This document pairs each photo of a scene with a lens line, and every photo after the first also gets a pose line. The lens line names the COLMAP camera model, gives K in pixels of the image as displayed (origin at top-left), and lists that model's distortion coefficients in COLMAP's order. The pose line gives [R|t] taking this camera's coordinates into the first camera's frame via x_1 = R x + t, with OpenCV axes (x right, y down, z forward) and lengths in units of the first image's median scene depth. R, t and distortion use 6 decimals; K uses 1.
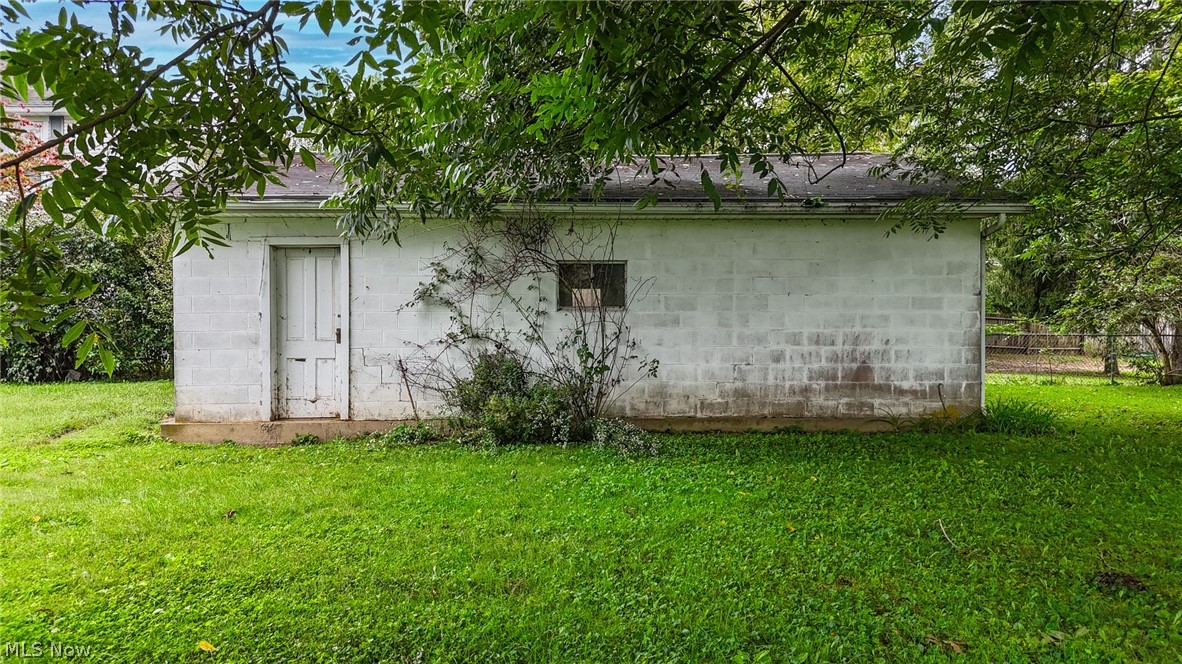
lens RADIAL K [[873.3, 0, 592.8], [0, 873.3, 324.6], [0, 0, 1]] dist [0.079285, -0.070495]
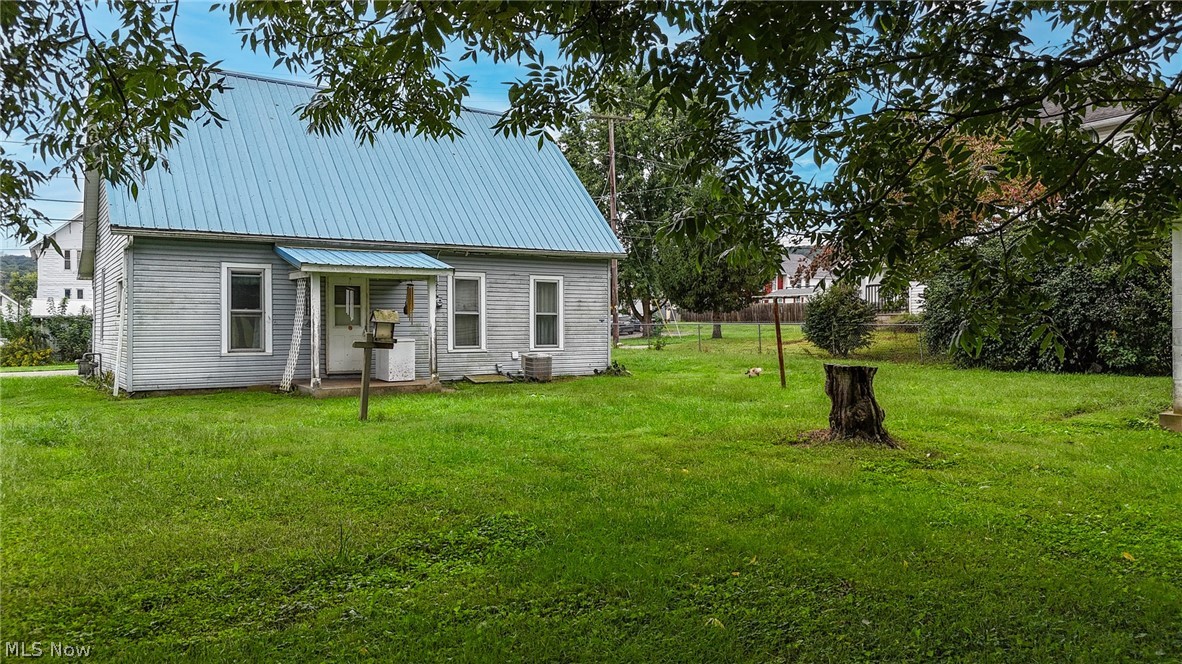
lens RADIAL K [[873.3, 0, 592.8], [0, 873.3, 324.6], [0, 0, 1]] dist [0.079285, -0.070495]
pose [[0.487136, -0.000241, -0.873326, 0.129831], [0.004906, 0.999985, 0.002461, -0.004080], [0.873312, -0.005484, 0.487130, -0.143265]]
